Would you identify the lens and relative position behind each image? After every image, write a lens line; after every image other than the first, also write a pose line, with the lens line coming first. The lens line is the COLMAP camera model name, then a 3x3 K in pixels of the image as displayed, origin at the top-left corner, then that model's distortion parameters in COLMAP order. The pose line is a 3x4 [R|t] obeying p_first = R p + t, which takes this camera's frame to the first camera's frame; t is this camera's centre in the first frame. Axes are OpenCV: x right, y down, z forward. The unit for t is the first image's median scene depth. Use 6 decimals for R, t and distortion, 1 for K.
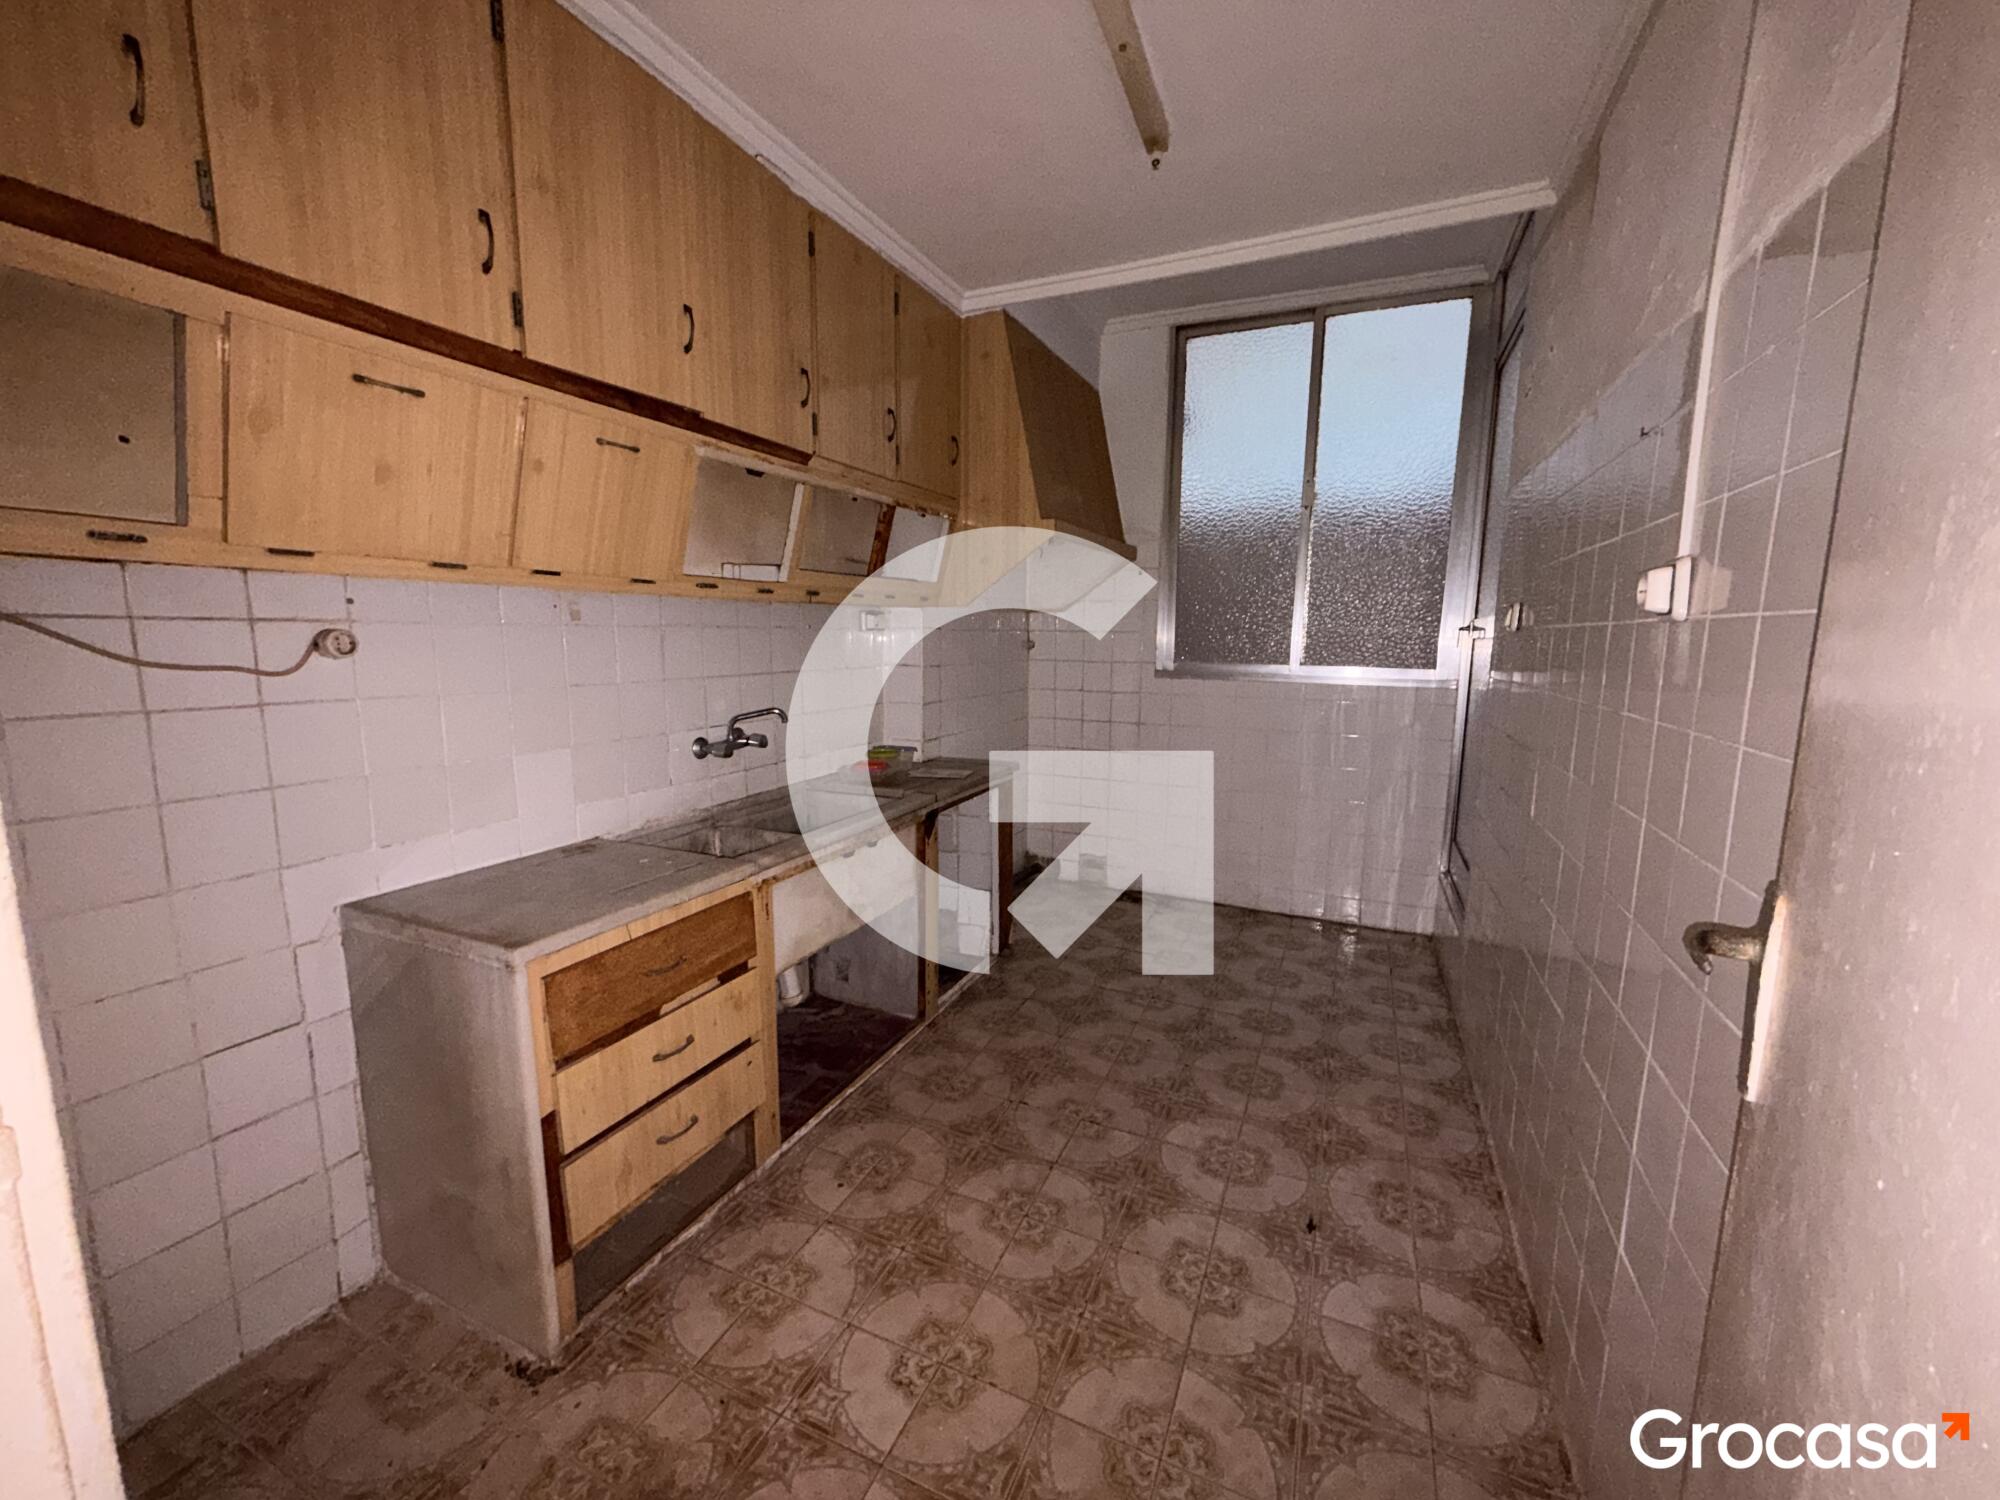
lens RADIAL K [[796.0, 0, 994.1], [0, 796.0, 749.9], [0, 0, 1]] dist [0.000752, -0.000356]
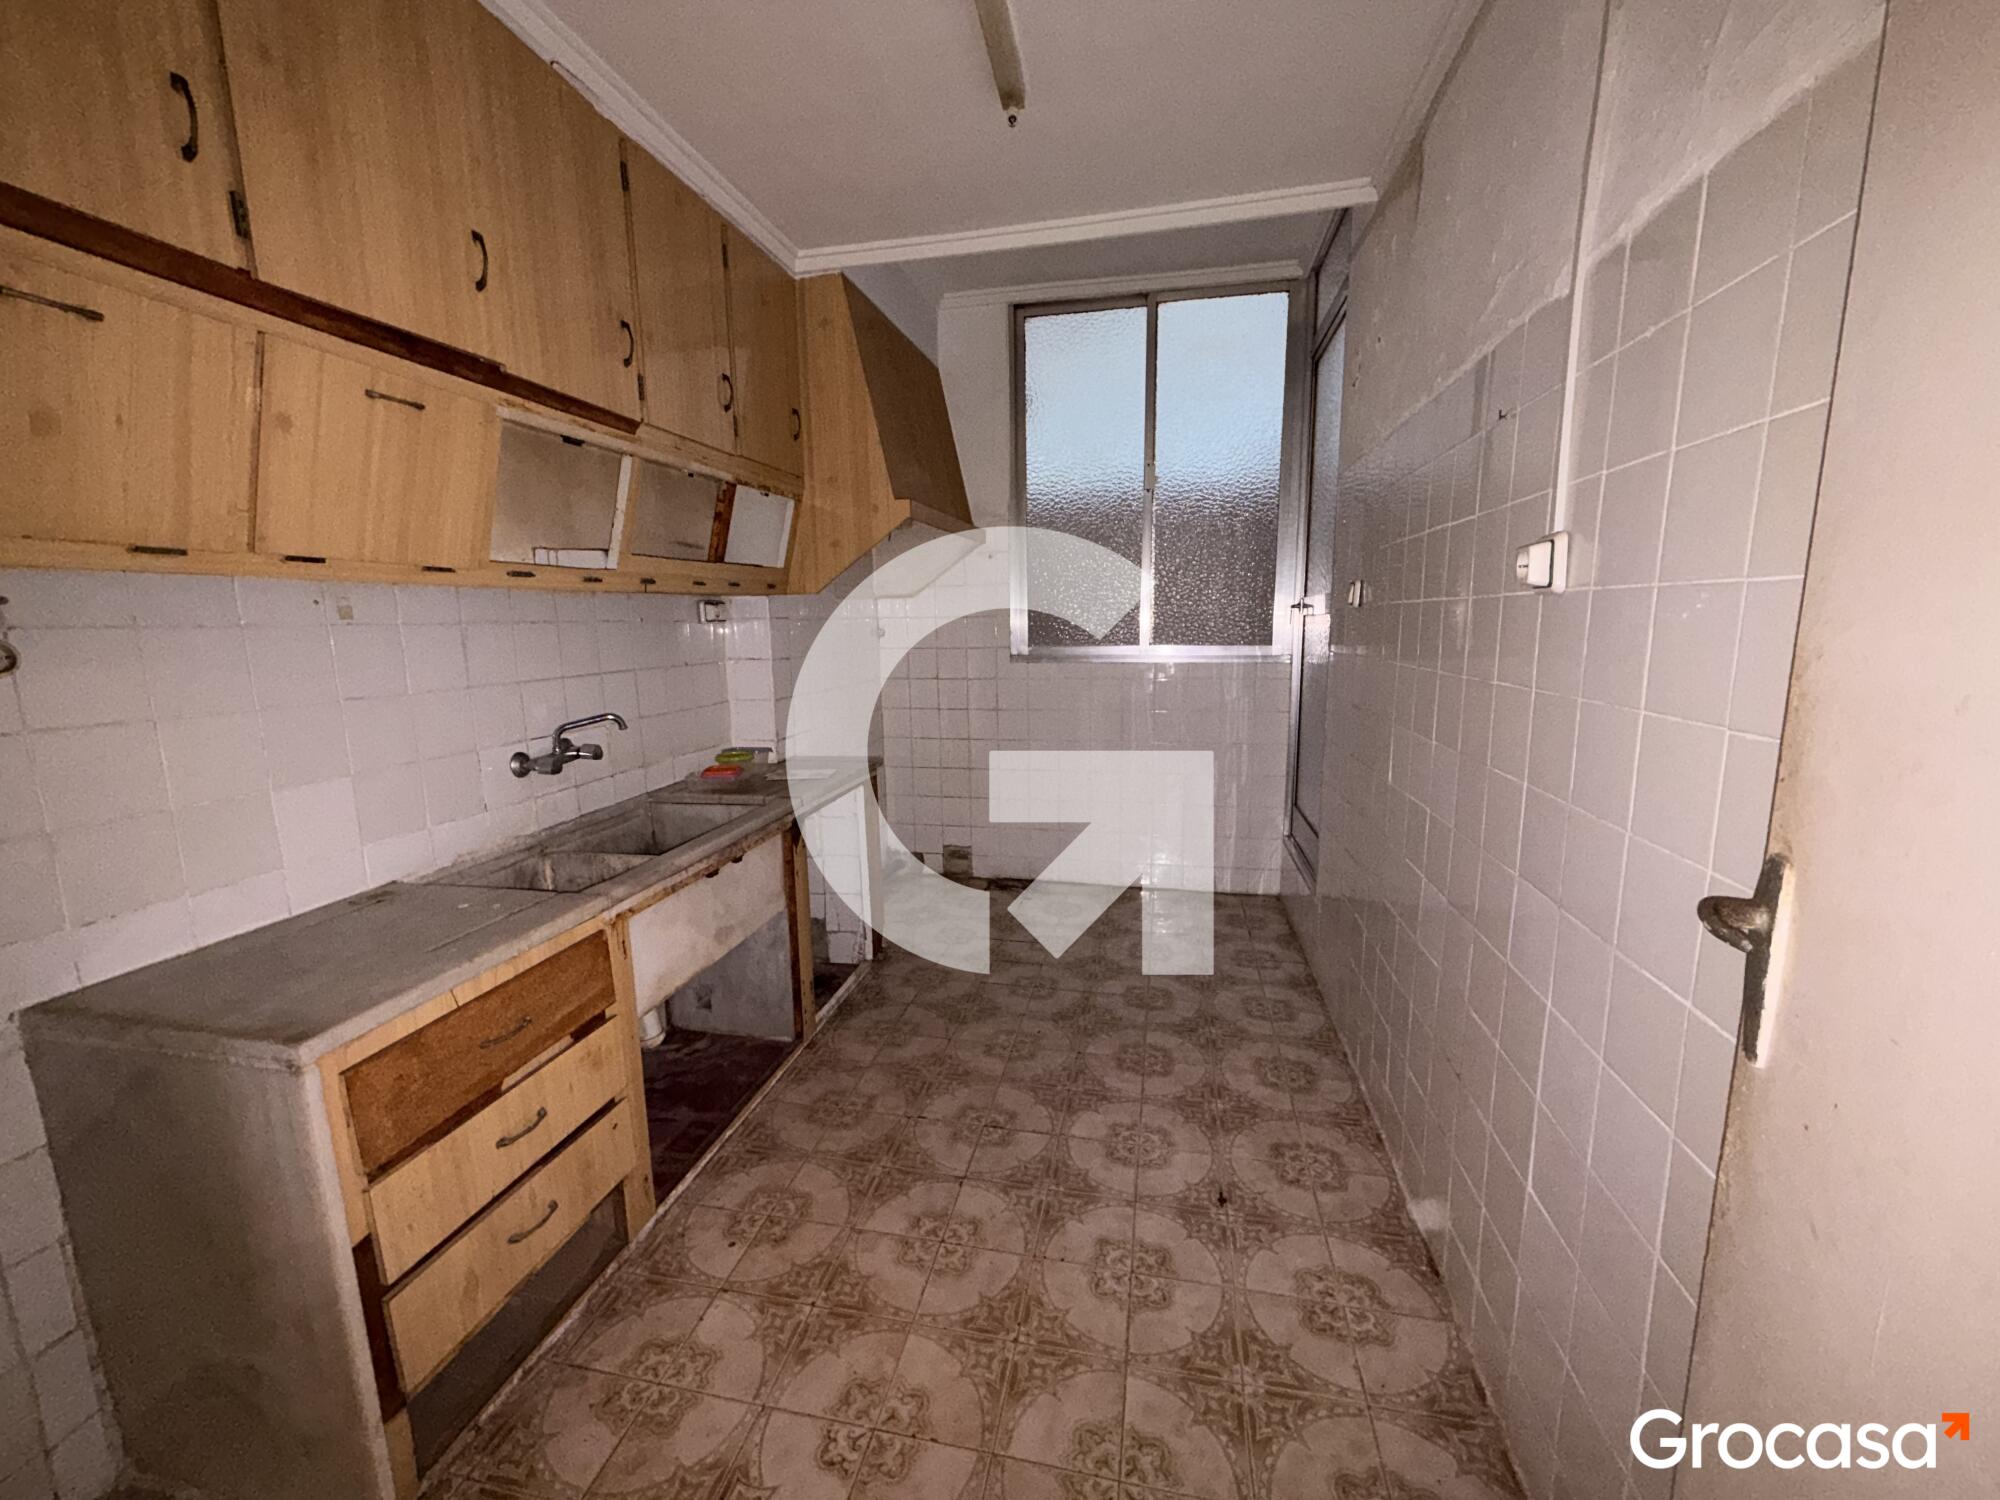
lens RADIAL K [[796.0, 0, 994.1], [0, 796.0, 749.9], [0, 0, 1]] dist [0.000752, -0.000356]
pose [[0.976828, -0.058552, 0.205861, -0.056338], [0.055143, 0.998230, 0.022263, -0.011177], [-0.206800, -0.010395, 0.978328, 0.069229]]
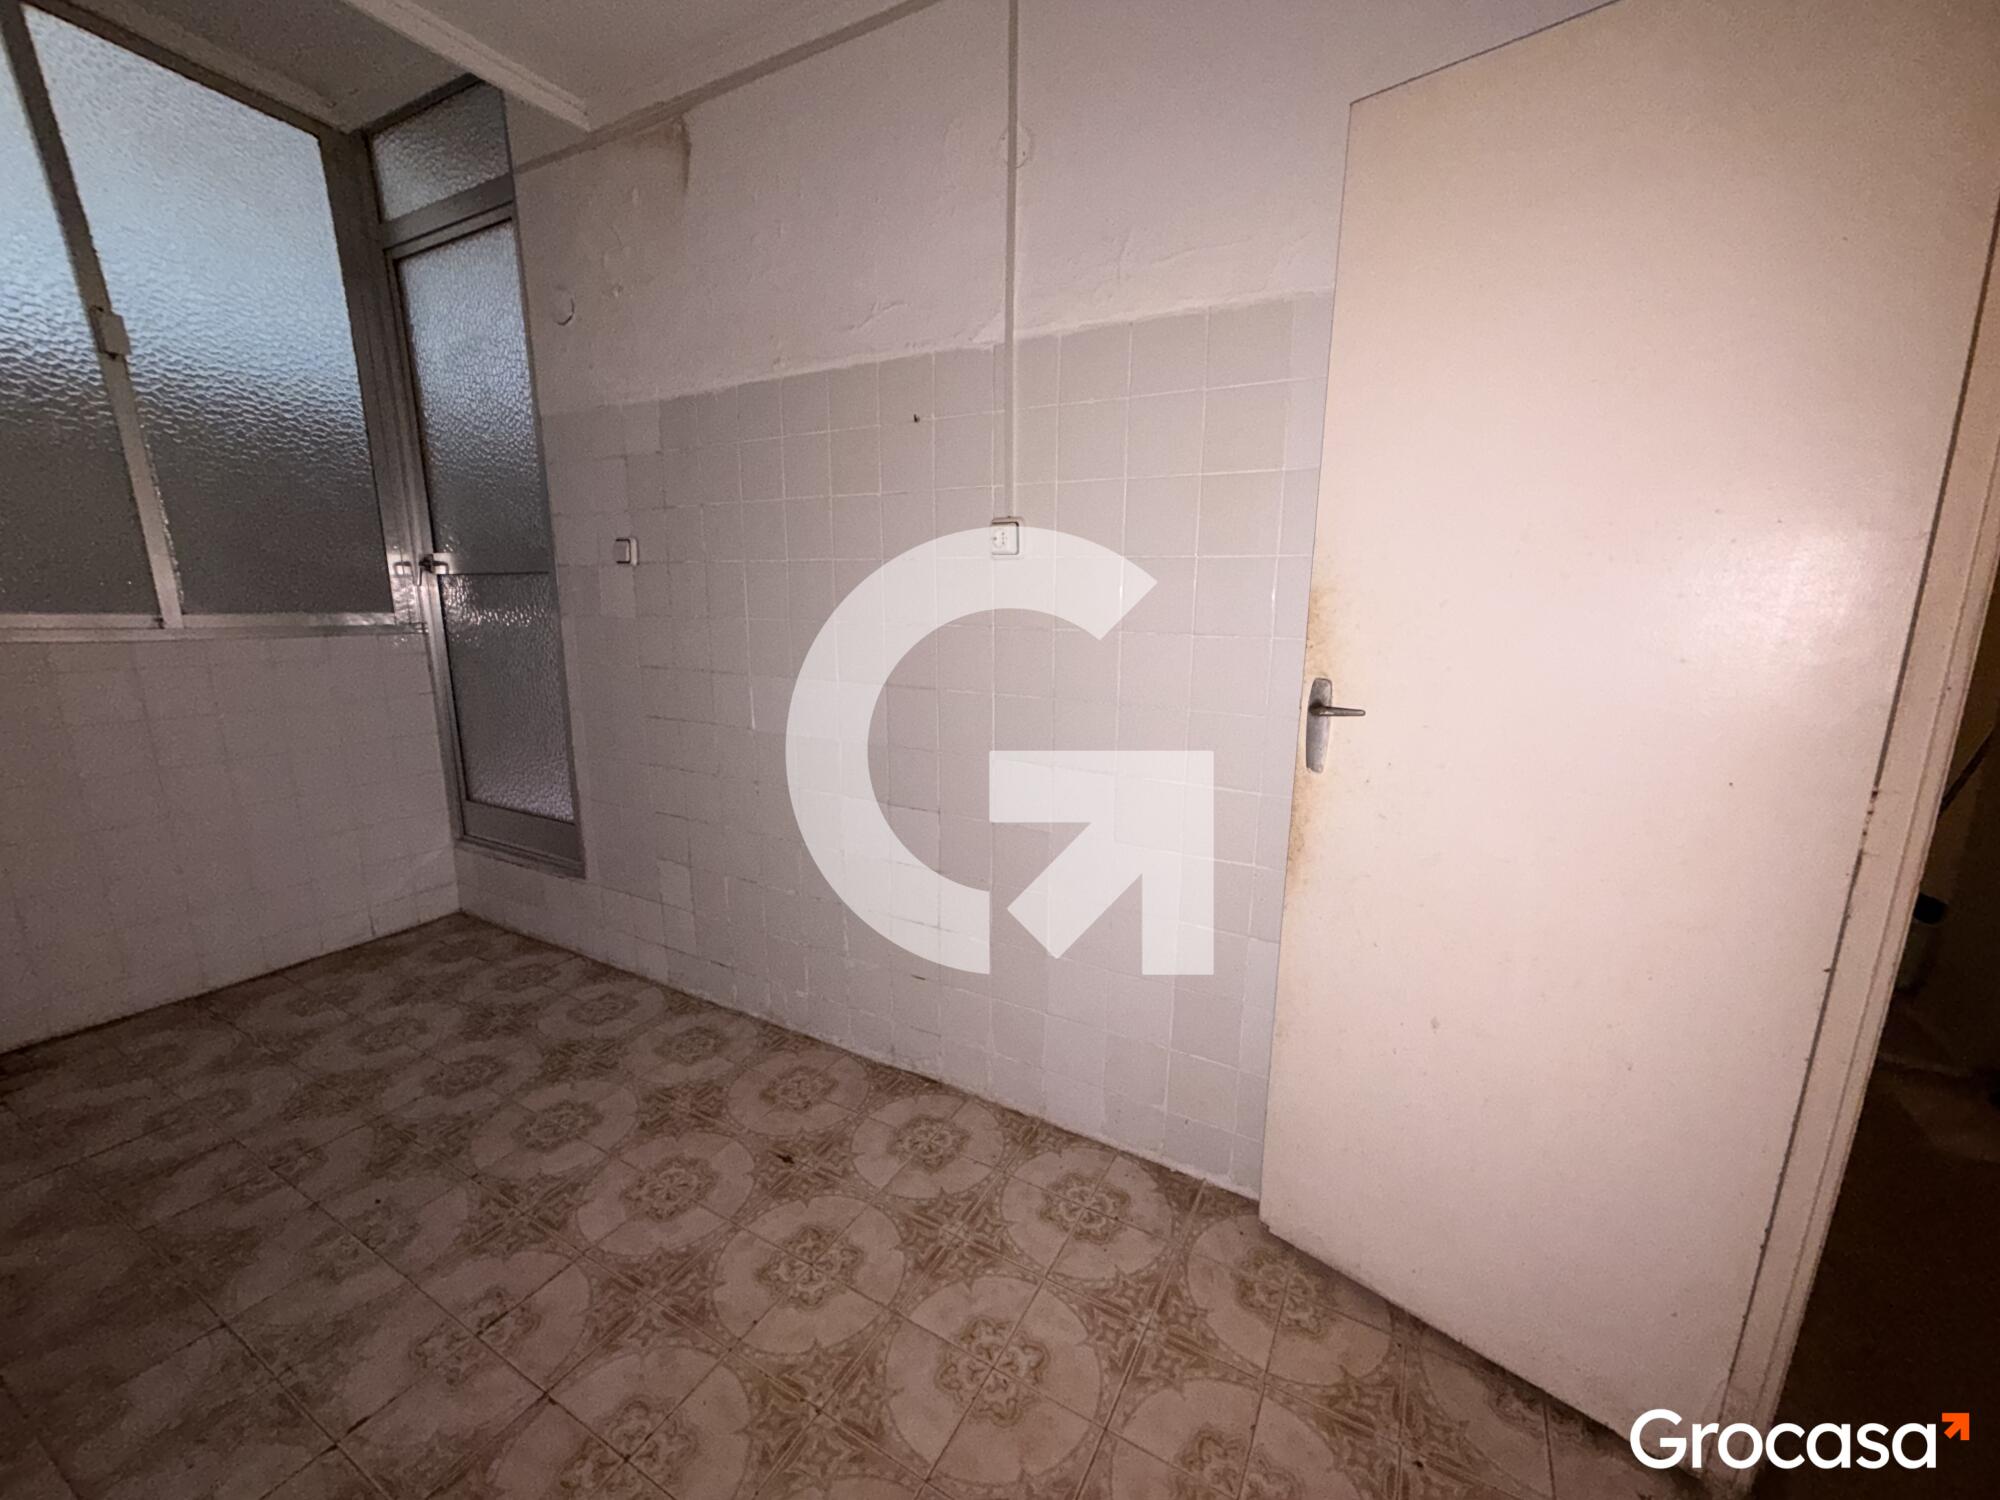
lens RADIAL K [[796.0, 0, 994.1], [0, 796.0, 749.9], [0, 0, 1]] dist [0.000752, -0.000356]
pose [[0.080431, -0.208379, 0.974735, -0.426298], [0.137841, 0.970833, 0.196171, -0.063453], [-0.987183, 0.118580, 0.106808, 0.530919]]
